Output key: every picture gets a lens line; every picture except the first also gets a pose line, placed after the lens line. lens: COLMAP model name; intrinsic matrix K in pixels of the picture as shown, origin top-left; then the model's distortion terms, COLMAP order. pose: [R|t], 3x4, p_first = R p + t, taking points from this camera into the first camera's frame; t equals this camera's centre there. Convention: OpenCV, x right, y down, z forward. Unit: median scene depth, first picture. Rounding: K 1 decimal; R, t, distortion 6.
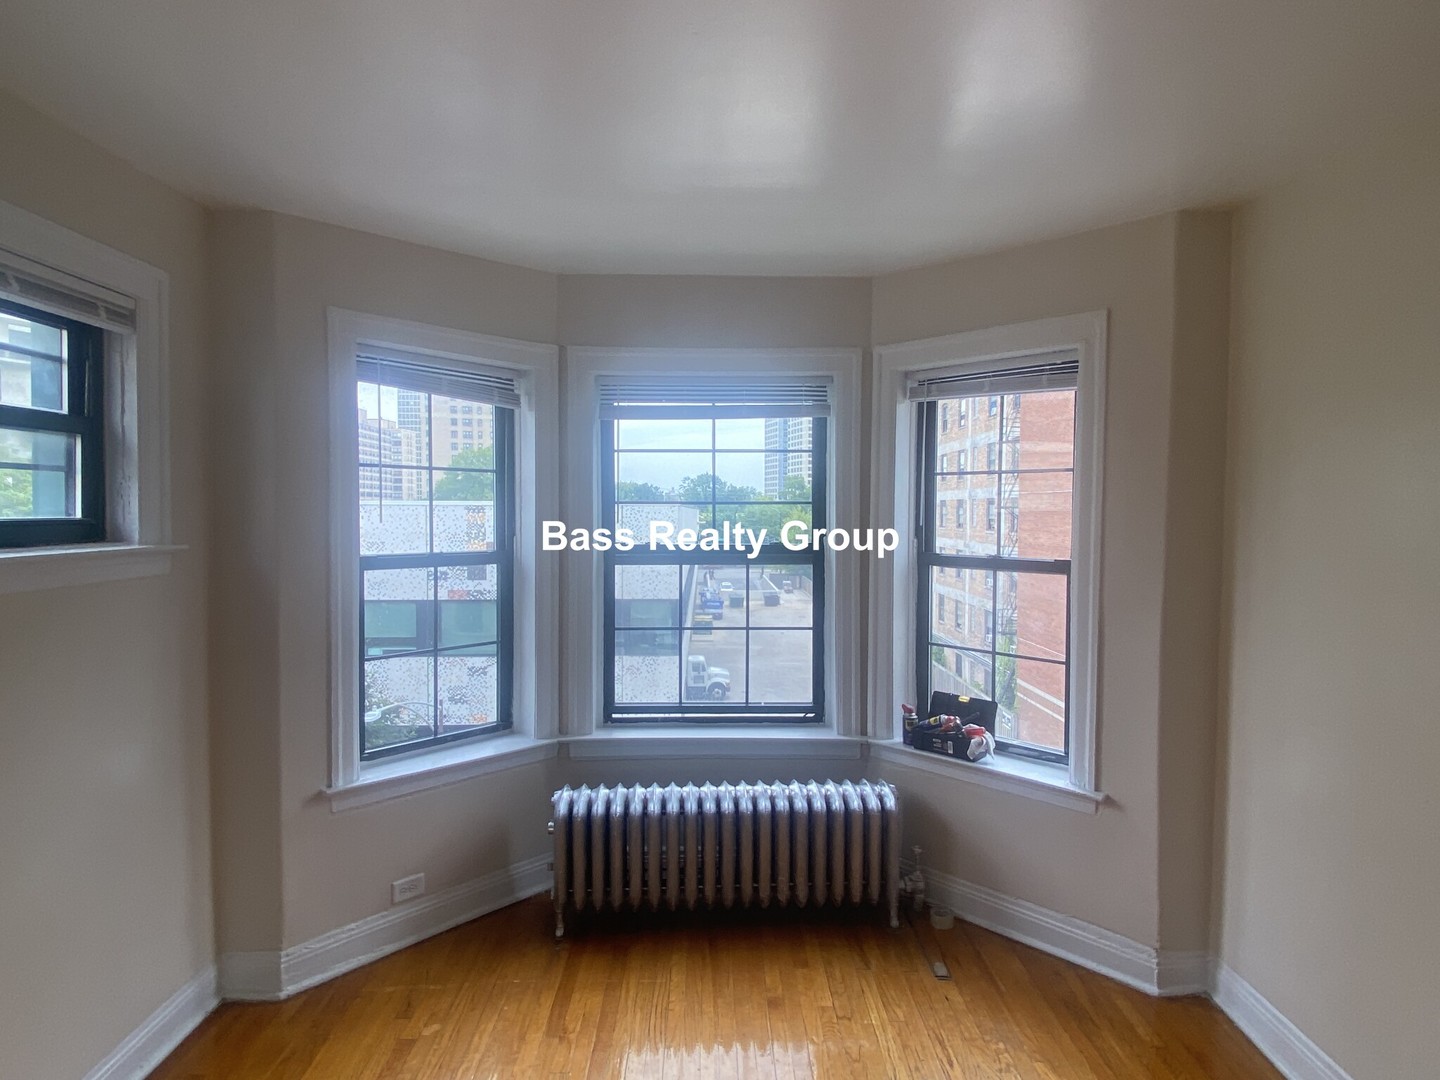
lens RADIAL K [[795.3, 0, 711.9], [0, 795.3, 538.7], [0, 0, 1]] dist [0.059881, -0.070285]
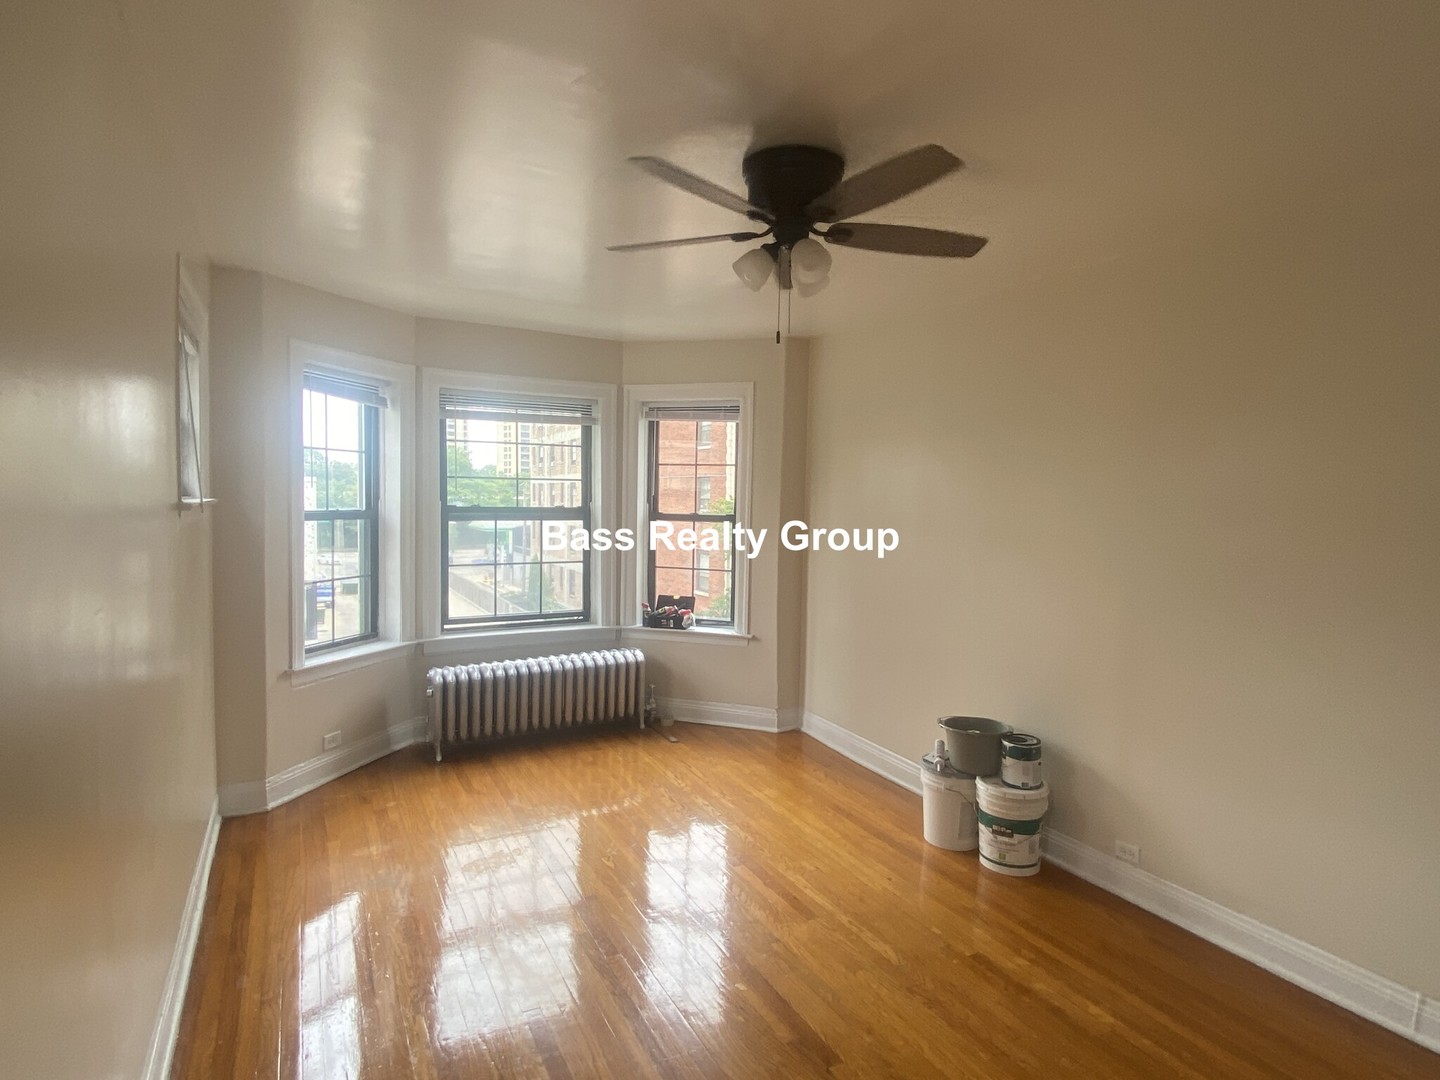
lens RADIAL K [[802.9, 0, 721.0], [0, 802.9, 533.3], [0, 0, 1]] dist [0.109905, -0.056674]
pose [[0.887373, -0.010473, 0.460932, -0.425736], [0.000764, 0.999774, 0.021245, 0.030011], [-0.461051, -0.018500, 0.887181, -0.614793]]
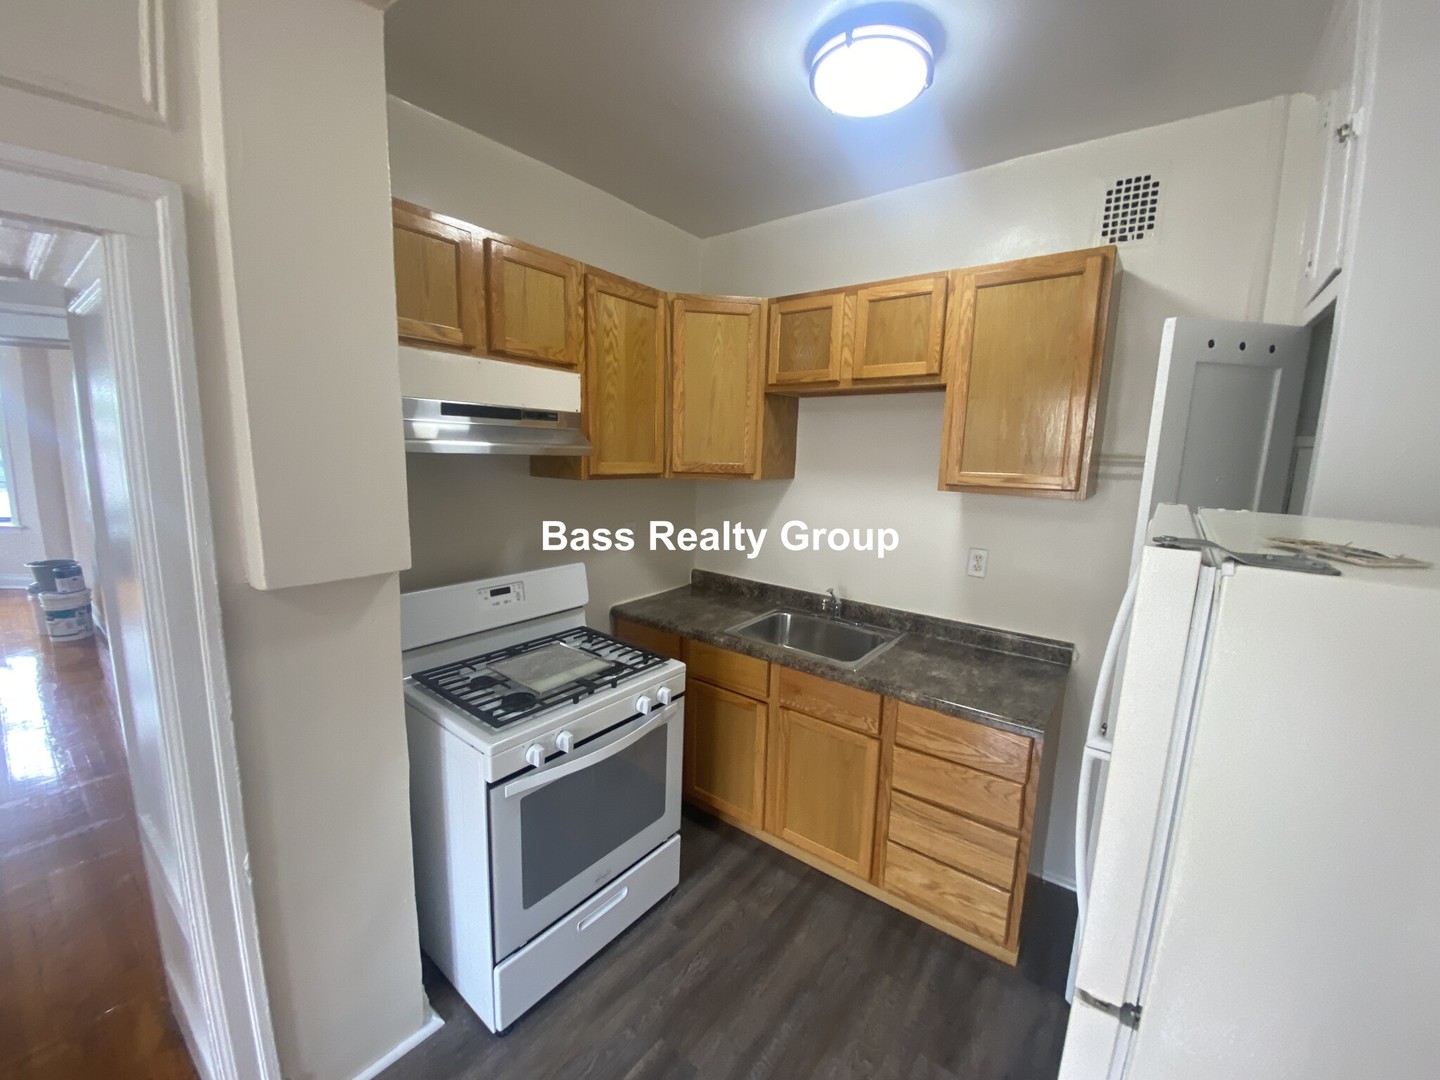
lens RADIAL K [[580.2, 0, 721.3], [0, 580.2, 538.0], [0, 0, 1]] dist [0.029267, -0.025027]
pose [[0.615360, -0.111587, 0.780308, 0.387758], [0.003474, 0.990303, 0.138878, 0.087506], [-0.788239, -0.082749, 0.609780, -1.923306]]
